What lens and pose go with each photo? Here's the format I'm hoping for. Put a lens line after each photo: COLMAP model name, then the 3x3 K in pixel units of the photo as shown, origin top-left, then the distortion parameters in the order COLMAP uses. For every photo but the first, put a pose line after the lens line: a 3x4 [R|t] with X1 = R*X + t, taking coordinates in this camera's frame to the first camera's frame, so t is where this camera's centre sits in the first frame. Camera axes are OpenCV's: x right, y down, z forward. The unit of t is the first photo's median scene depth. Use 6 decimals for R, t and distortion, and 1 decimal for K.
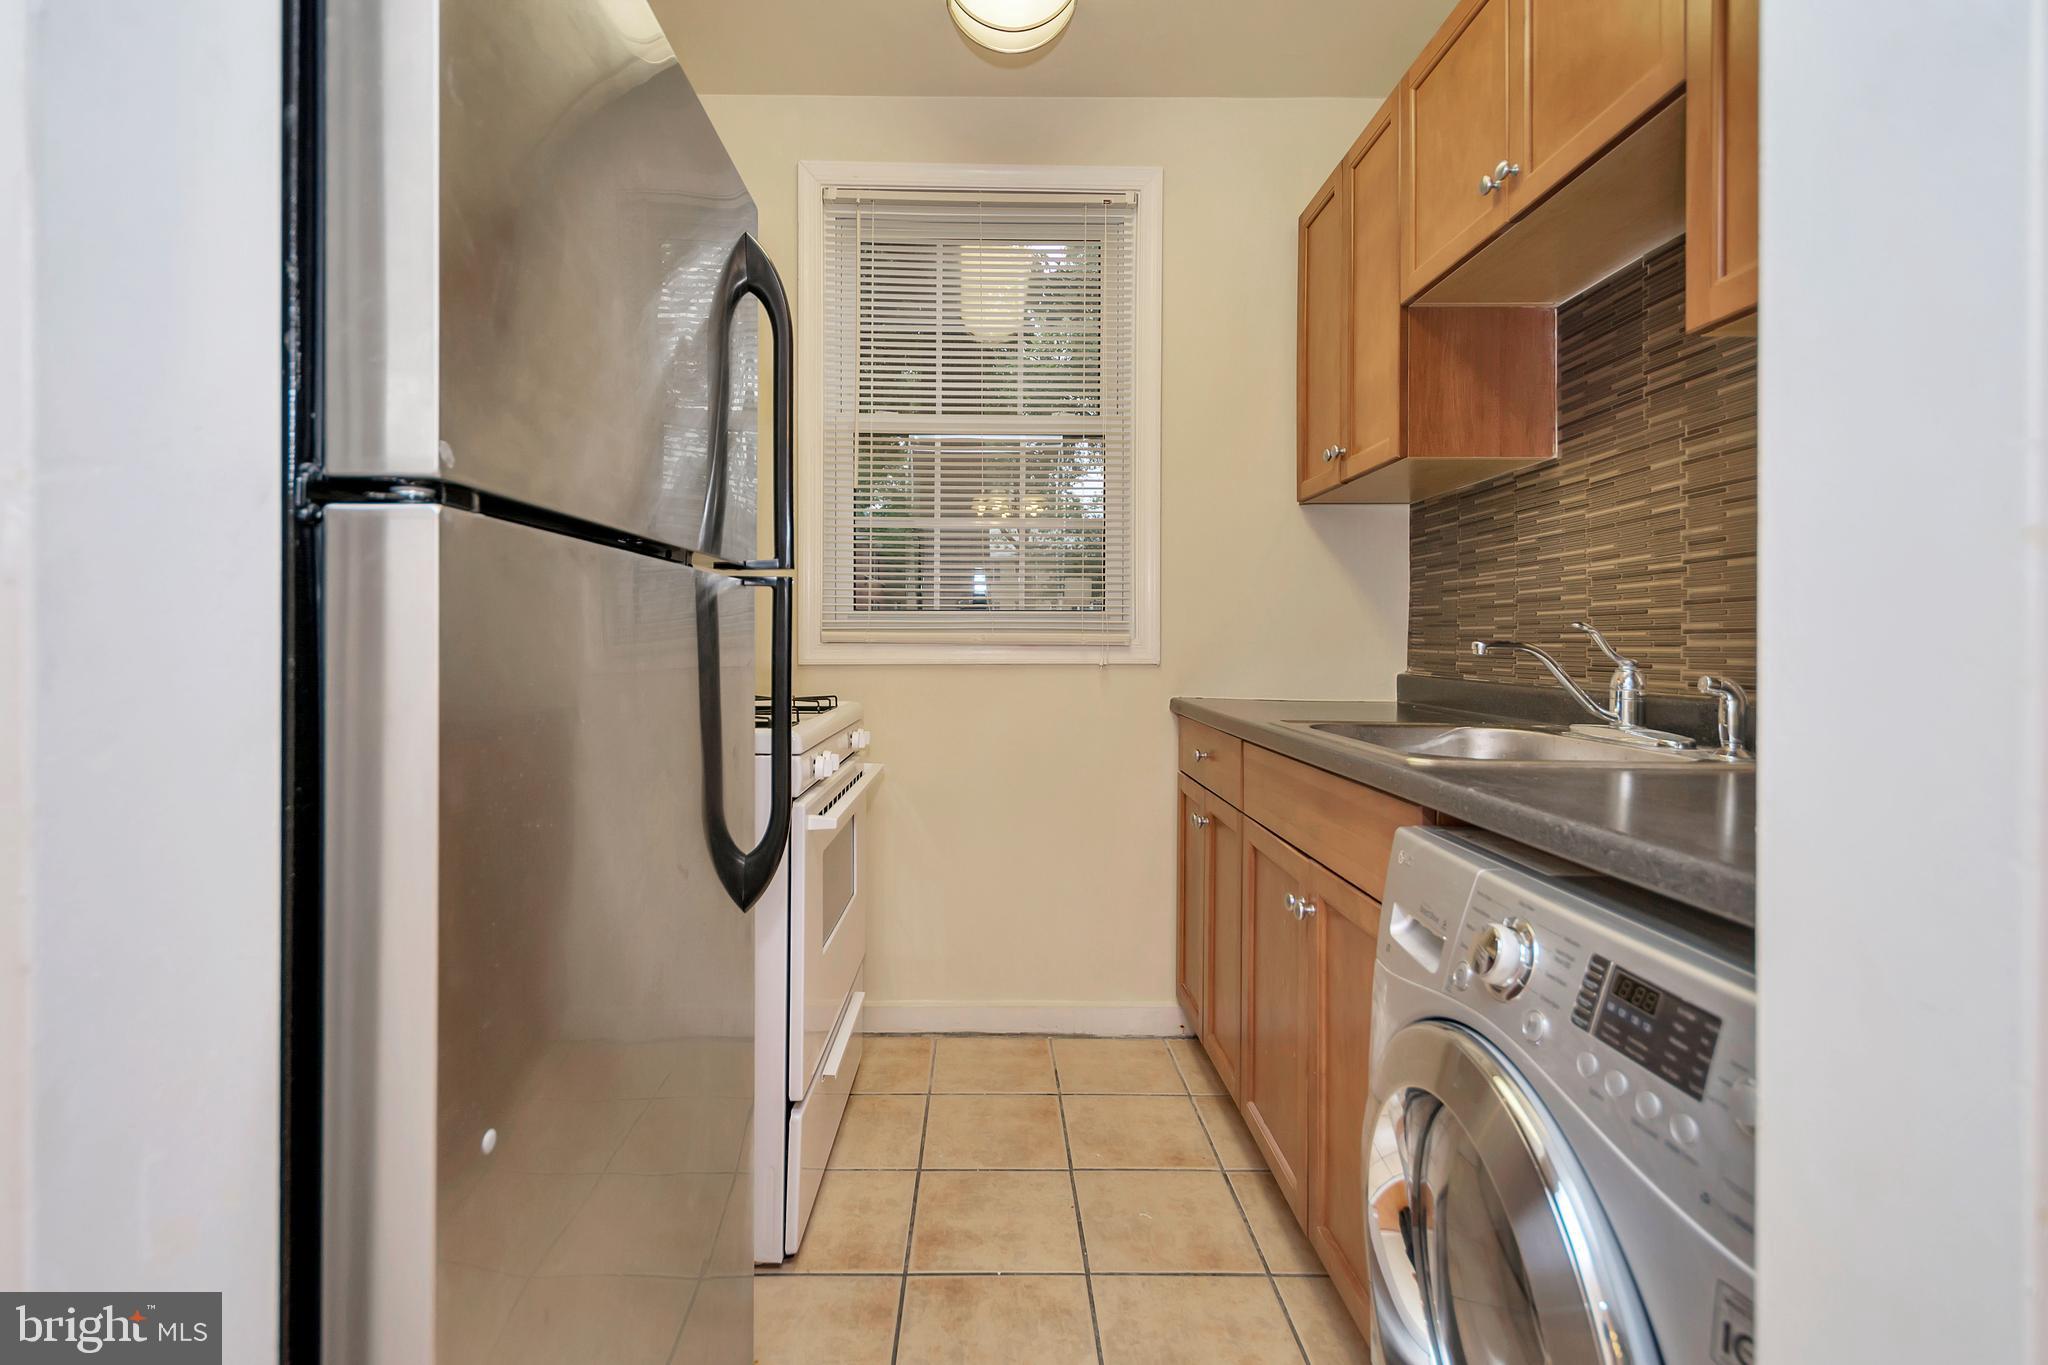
lens RADIAL K [[928.1, 0, 996.8], [0, 928.1, 629.8], [0, 0, 1]] dist [0.017682, -0.000114]
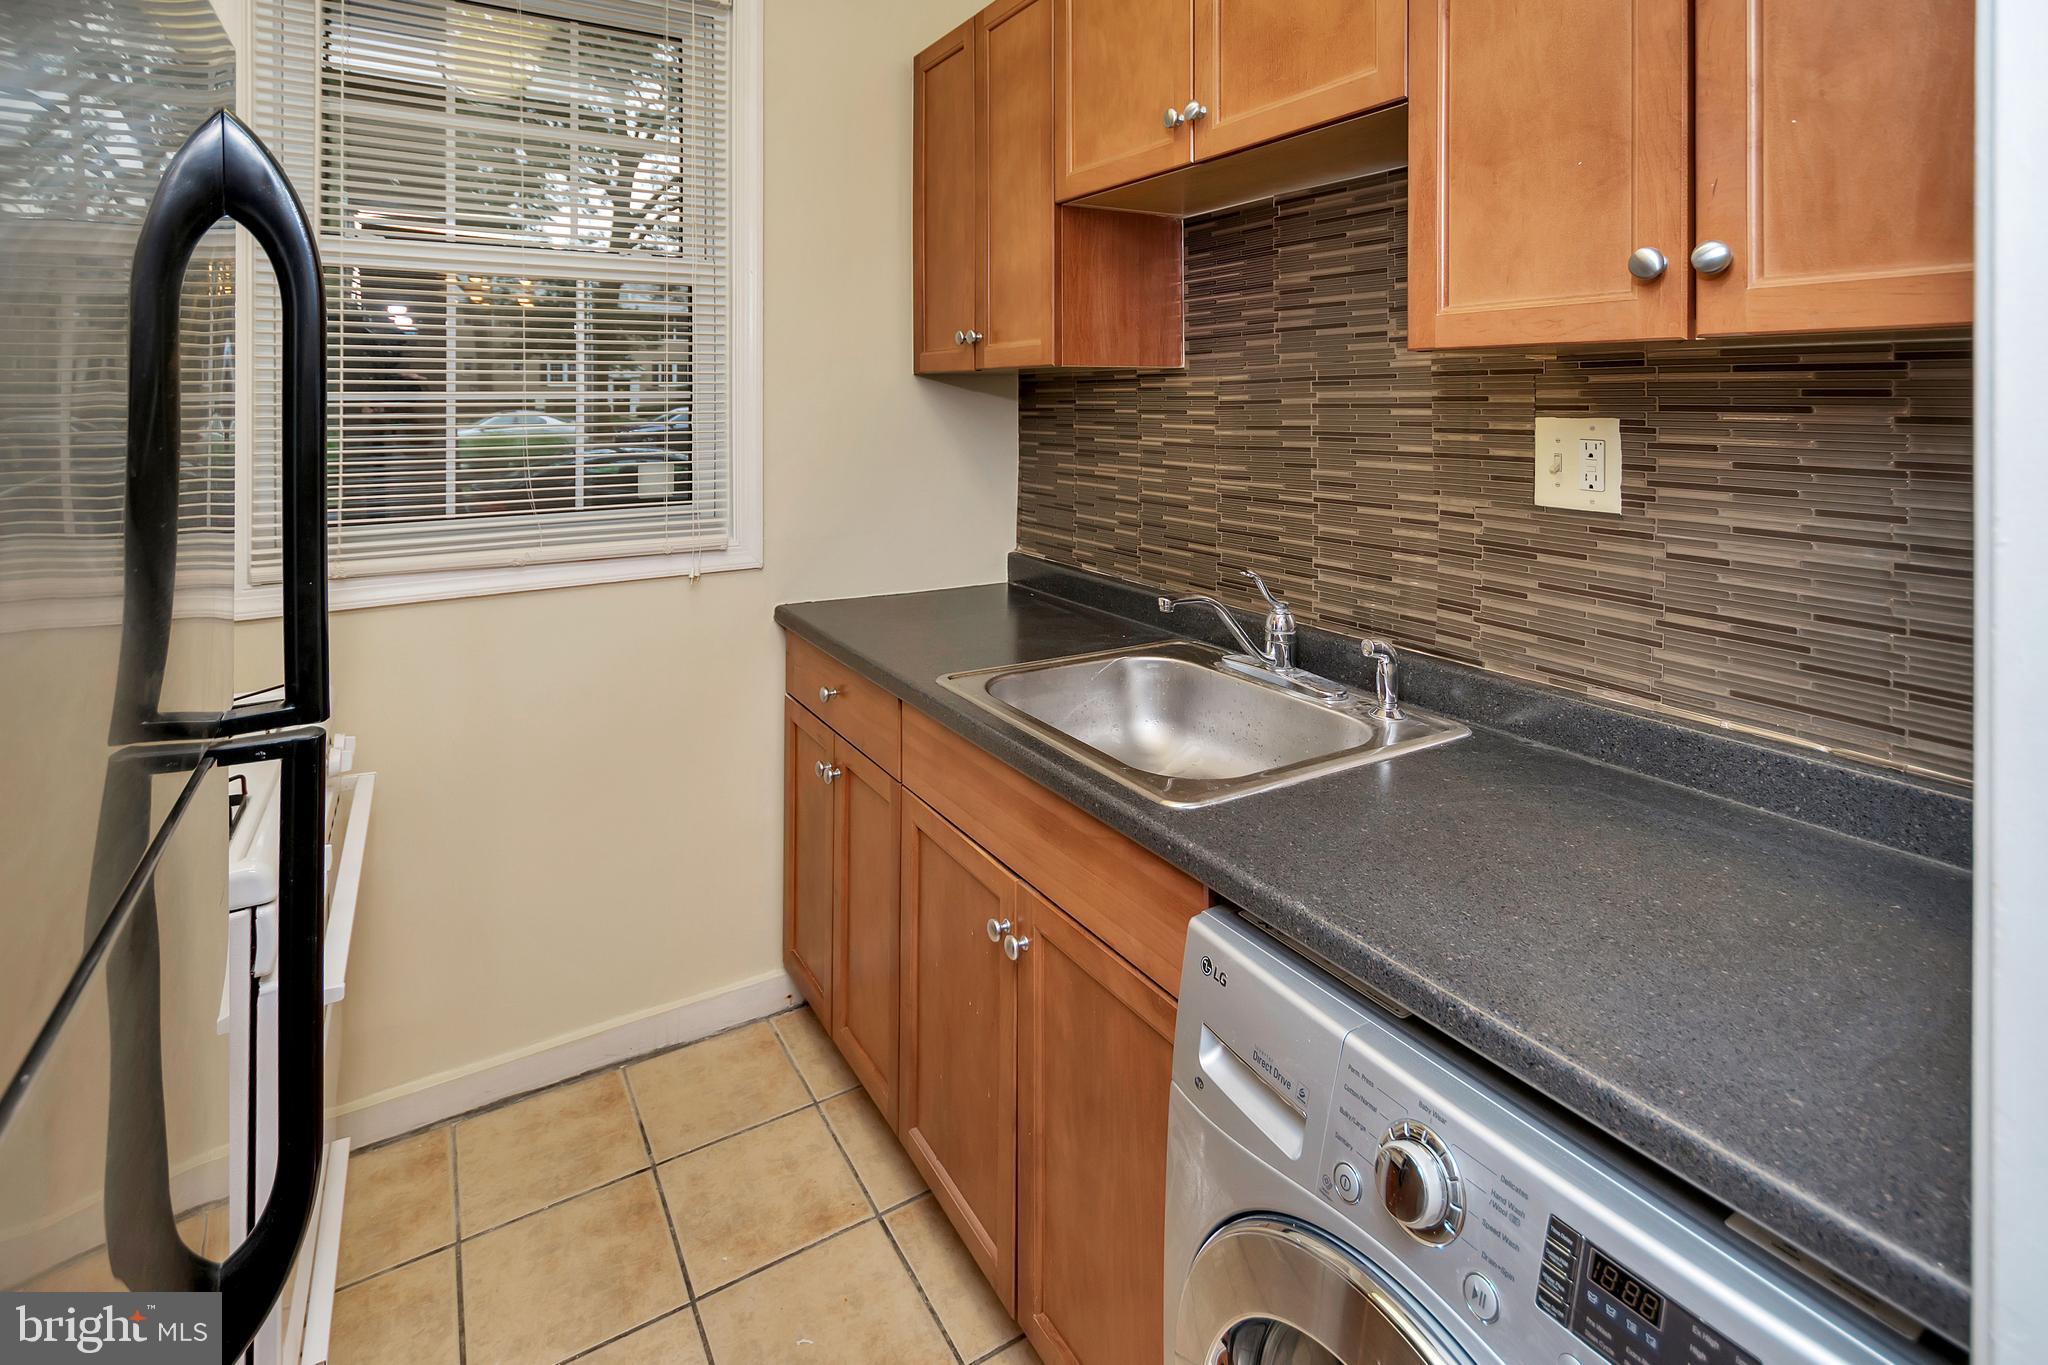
lens RADIAL K [[981.2, 0, 1007.3], [0, 981.2, 391.0], [0, 0, 1]] dist [0.002548, 0.000604]
pose [[0.863475, -0.001106, 0.504390, -0.101340], [-0.000581, 0.999995, 0.003188, -0.161985], [-0.504391, -0.003045, 0.863470, 0.180225]]
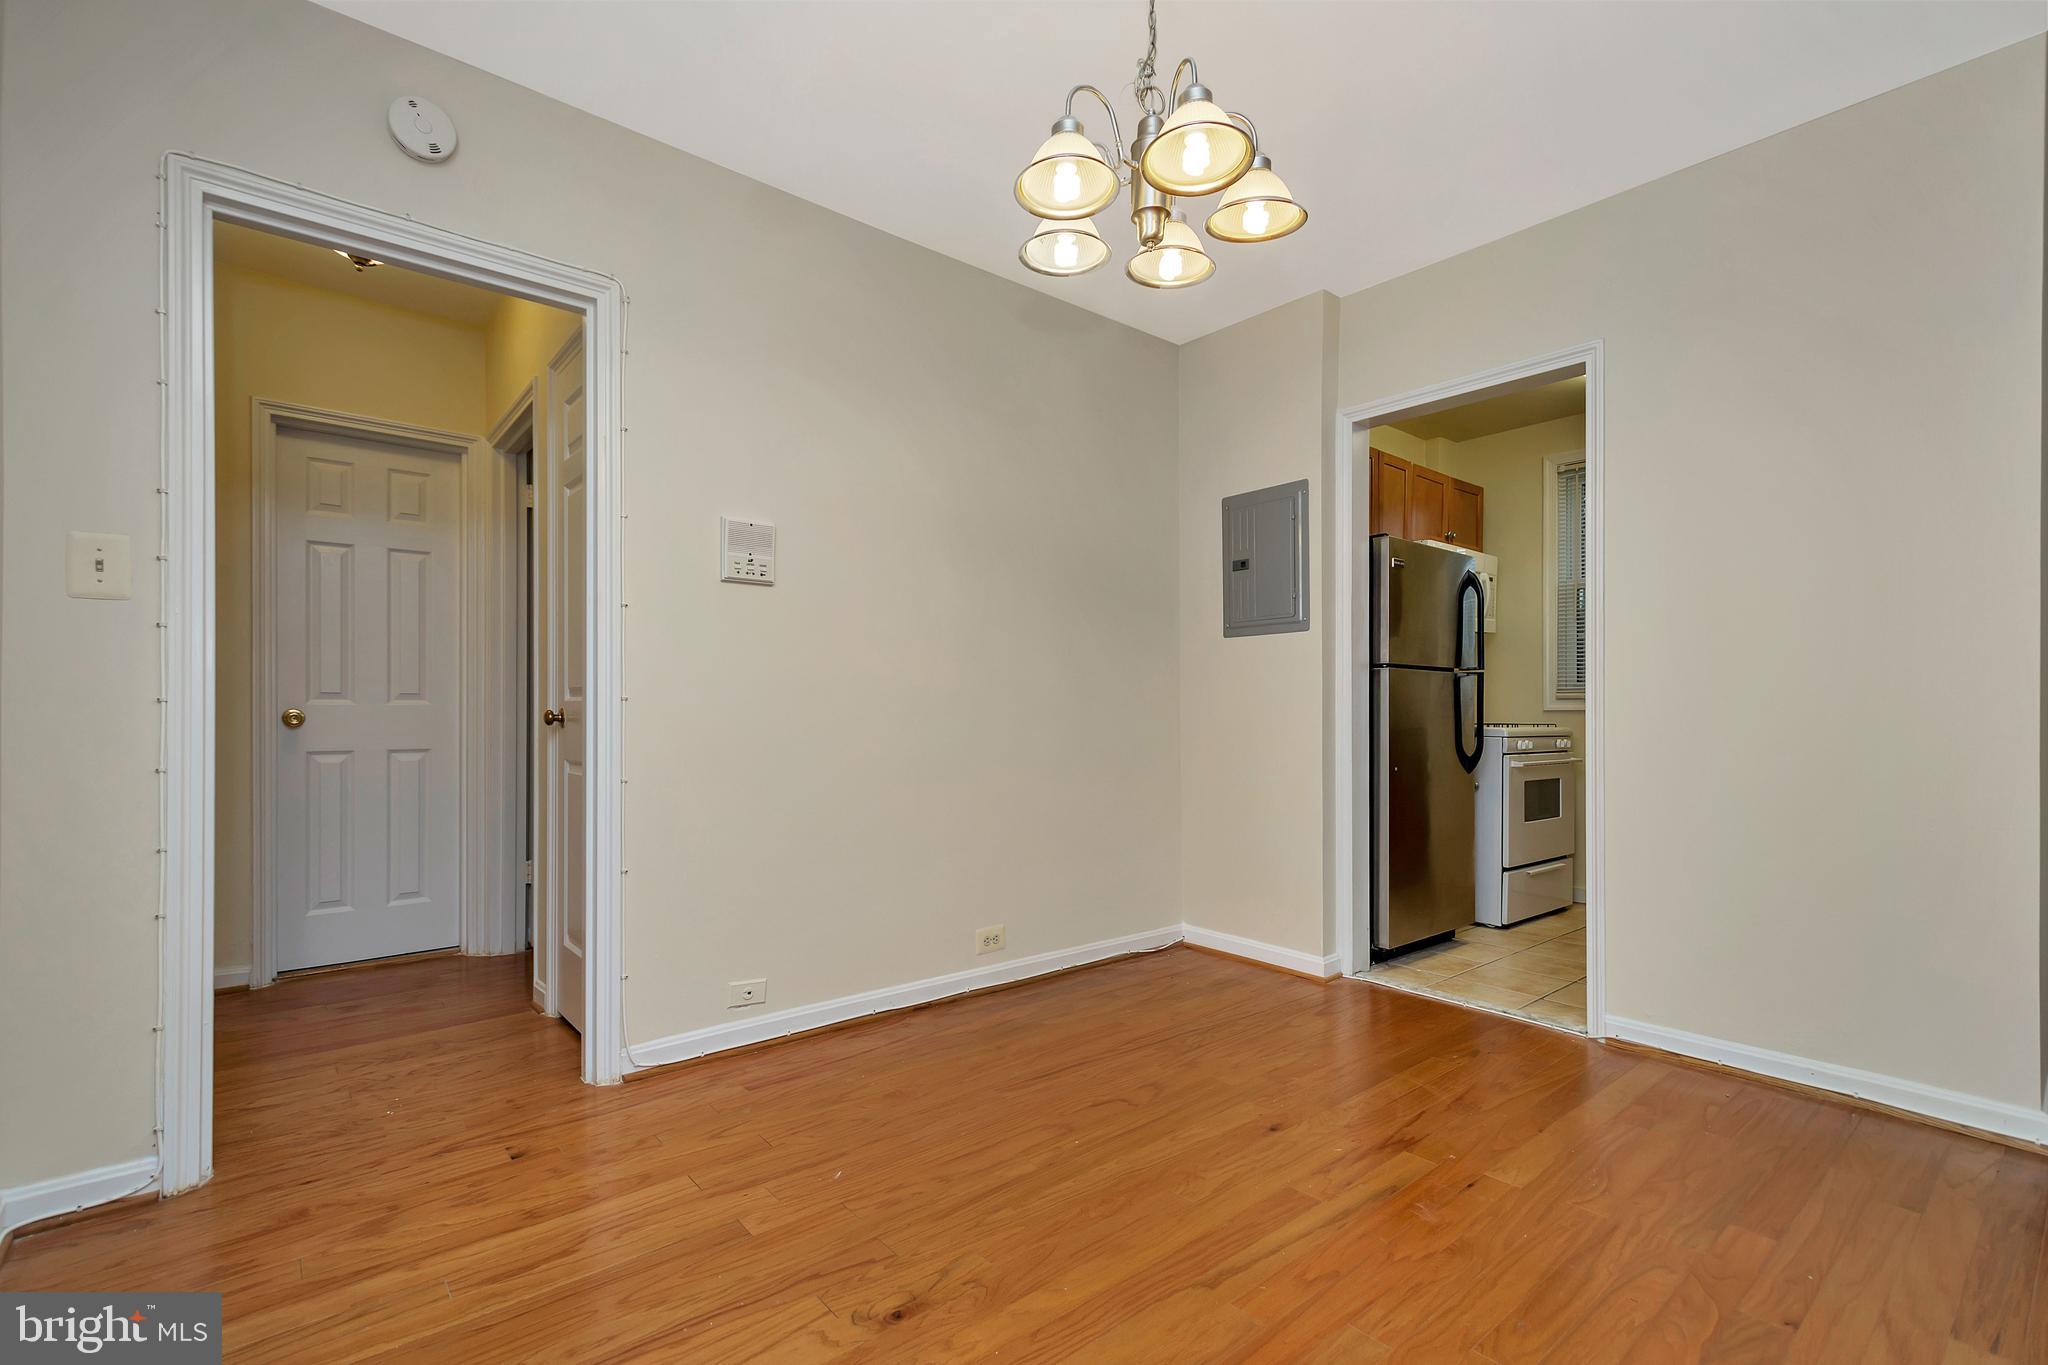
lens RADIAL K [[906.2, 0, 1010.1], [0, 906.2, 717.0], [0, 0, 1]] dist [0.009820, -0.000096]
pose [[0.625181, -0.001673, -0.780478, 0.767457], [0.004736, 0.999987, 0.001650, 0.055478], [0.780465, -0.004728, 0.625181, -1.432302]]
